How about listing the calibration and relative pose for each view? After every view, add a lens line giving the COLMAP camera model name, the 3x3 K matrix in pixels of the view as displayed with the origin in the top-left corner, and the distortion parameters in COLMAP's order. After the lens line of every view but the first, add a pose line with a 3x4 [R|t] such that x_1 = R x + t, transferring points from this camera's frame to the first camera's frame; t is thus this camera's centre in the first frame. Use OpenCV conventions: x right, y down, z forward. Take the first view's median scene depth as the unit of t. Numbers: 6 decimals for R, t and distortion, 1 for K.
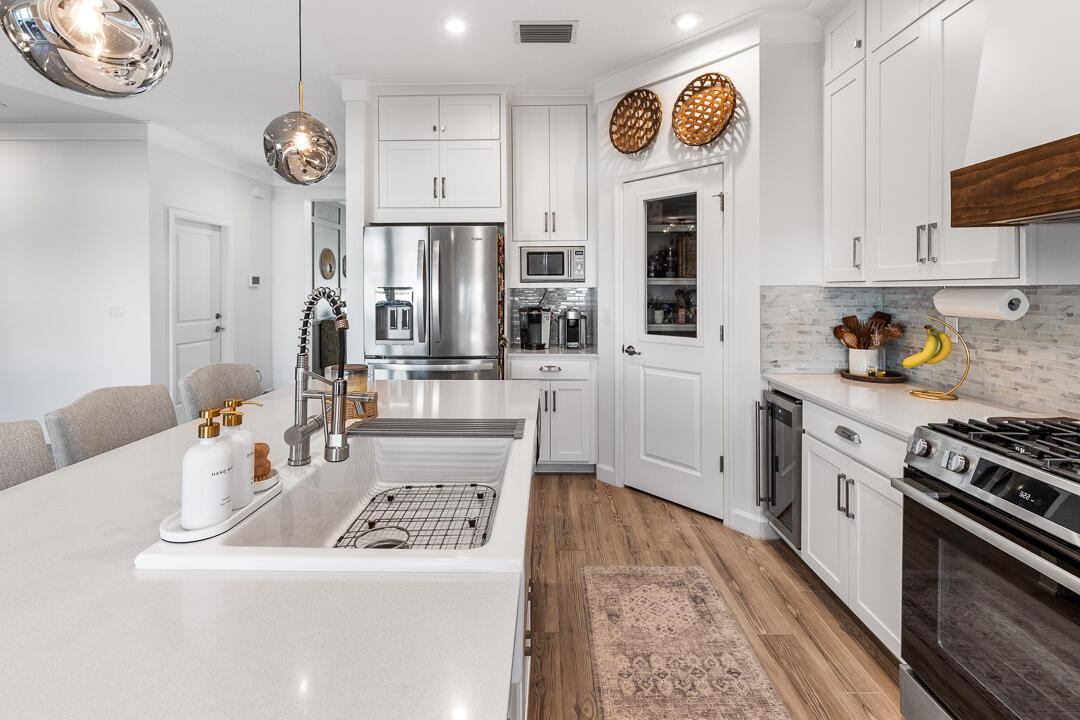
lens RADIAL K [[508.7, 0, 537.9], [0, 508.7, 292.8], [0, 0, 1]] dist [0.014521, -0.006961]
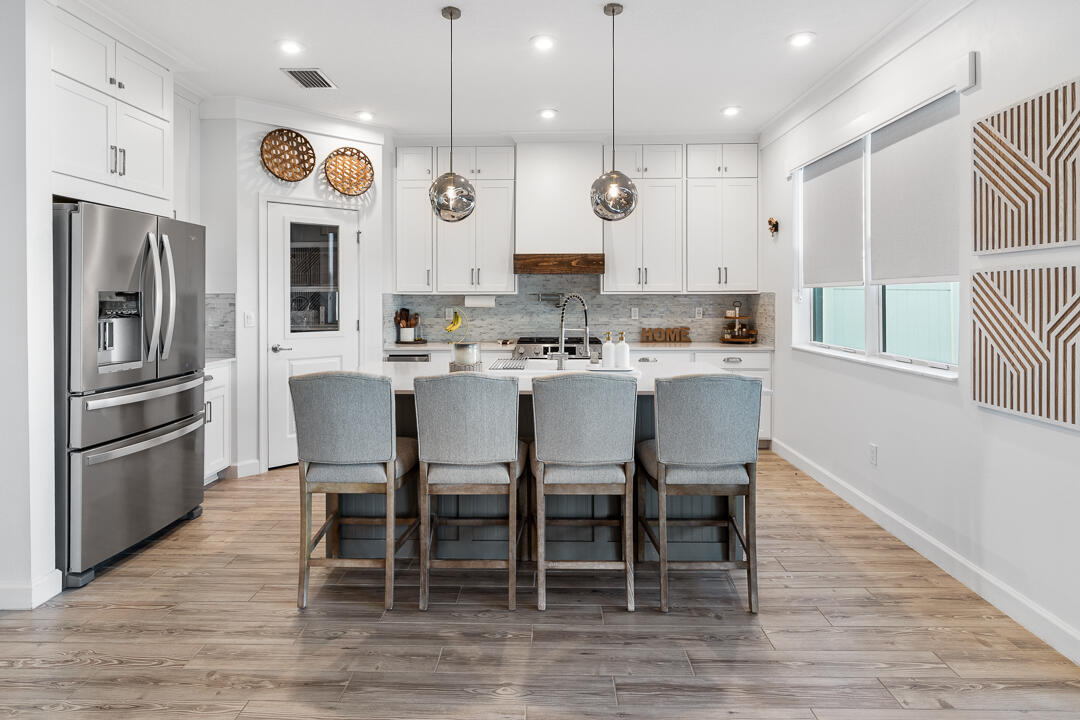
lens RADIAL K [[570.6, 0, 542.0], [0, 570.6, 294.7], [0, 0, 1]] dist [-0.001085, 0.000483]
pose [[0.006693, 0.005542, 0.999962, -1.366078], [0.009290, 0.999941, -0.005604, 0.004860], [-0.999934, 0.009327, 0.006641, 0.478088]]
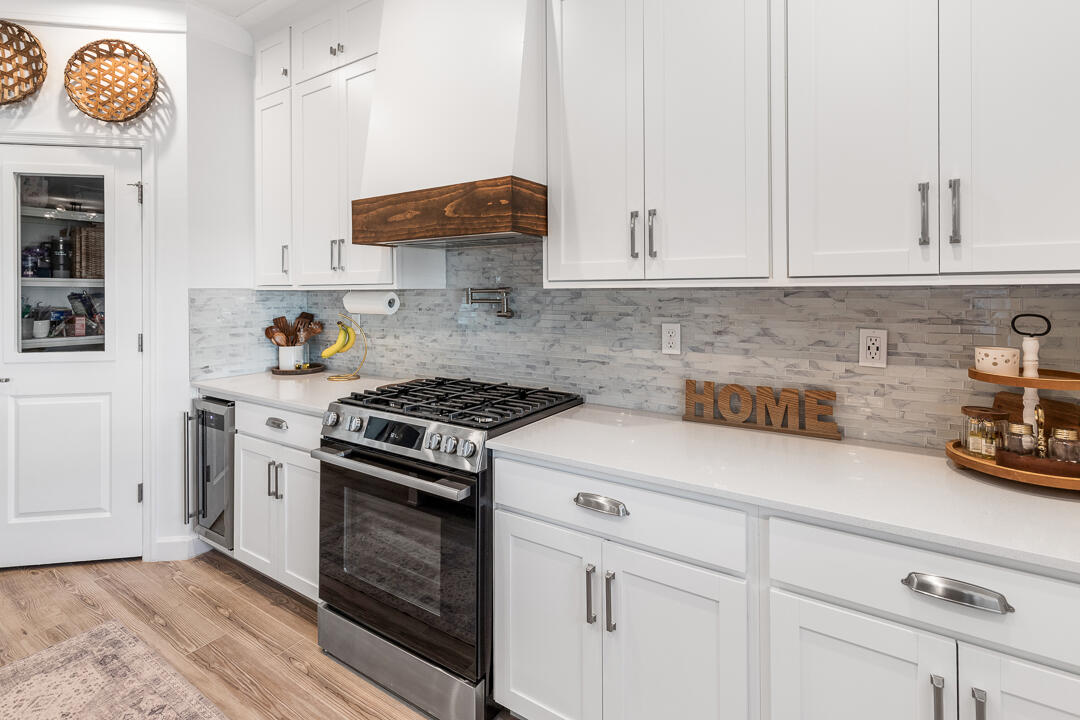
lens RADIAL K [[515.7, 0, 537.7], [0, 515.7, 291.7], [0, 0, 1]] dist [0.003630, -0.000506]
pose [[0.535236, 0.001136, 0.844702, -0.024860], [0.007692, 0.999951, -0.006219, 0.002569], [-0.844667, 0.009826, 0.535201, -0.053950]]
